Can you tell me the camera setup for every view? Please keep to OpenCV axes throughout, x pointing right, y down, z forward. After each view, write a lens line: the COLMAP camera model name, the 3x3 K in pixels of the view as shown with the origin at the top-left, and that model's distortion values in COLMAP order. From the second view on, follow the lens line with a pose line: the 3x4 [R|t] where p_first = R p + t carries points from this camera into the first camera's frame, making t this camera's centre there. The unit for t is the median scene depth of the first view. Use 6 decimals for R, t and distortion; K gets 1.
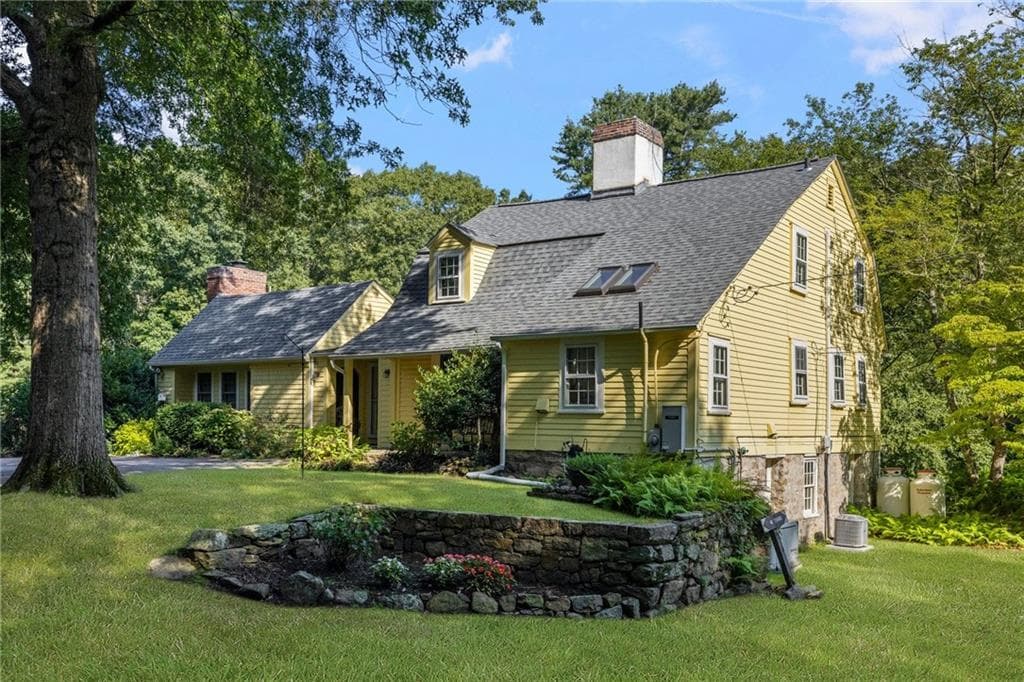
lens RADIAL K [[979.4, 0, 507.9], [0, 979.4, 418.1], [0, 0, 1]] dist [0.000996, 0.018773]
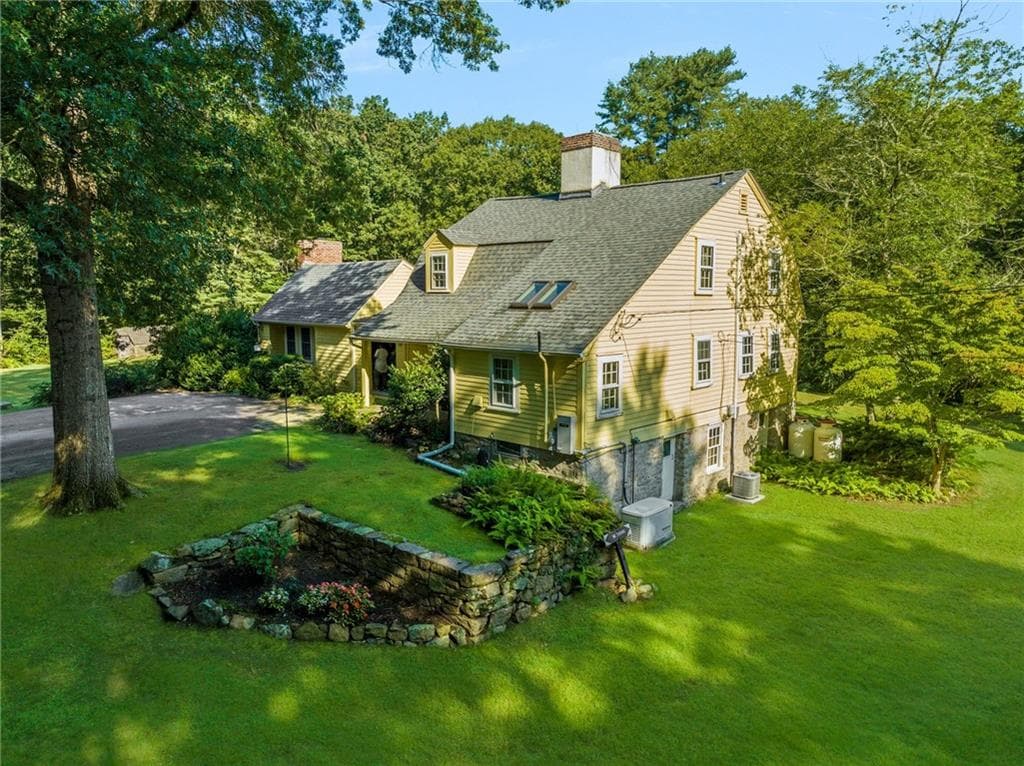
lens RADIAL K [[724.5, 0, 511.4], [0, 724.5, 381.3], [0, 0, 1]] dist [-0.036108, -0.004803]
pose [[0.991845, 0.001151, -0.127442, 0.159894], [0.015257, 0.991696, 0.127693, -0.127511], [0.126531, -0.128596, 0.983592, 0.072248]]
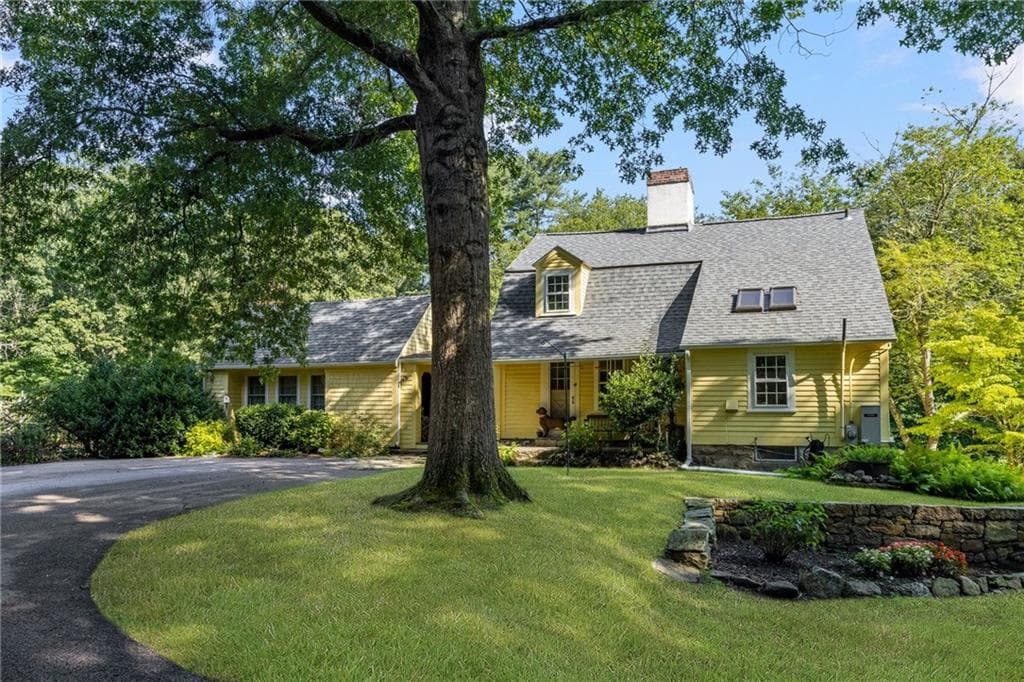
lens RADIAL K [[791.8, 0, 511.7], [0, 791.8, 389.2], [0, 0, 1]] dist [0.001310, 0.002350]
pose [[0.961531, 0.001251, 0.274693, -0.381510], [0.007862, 0.999455, -0.032071, -0.003631], [-0.274583, 0.032997, 0.960997, 0.139730]]
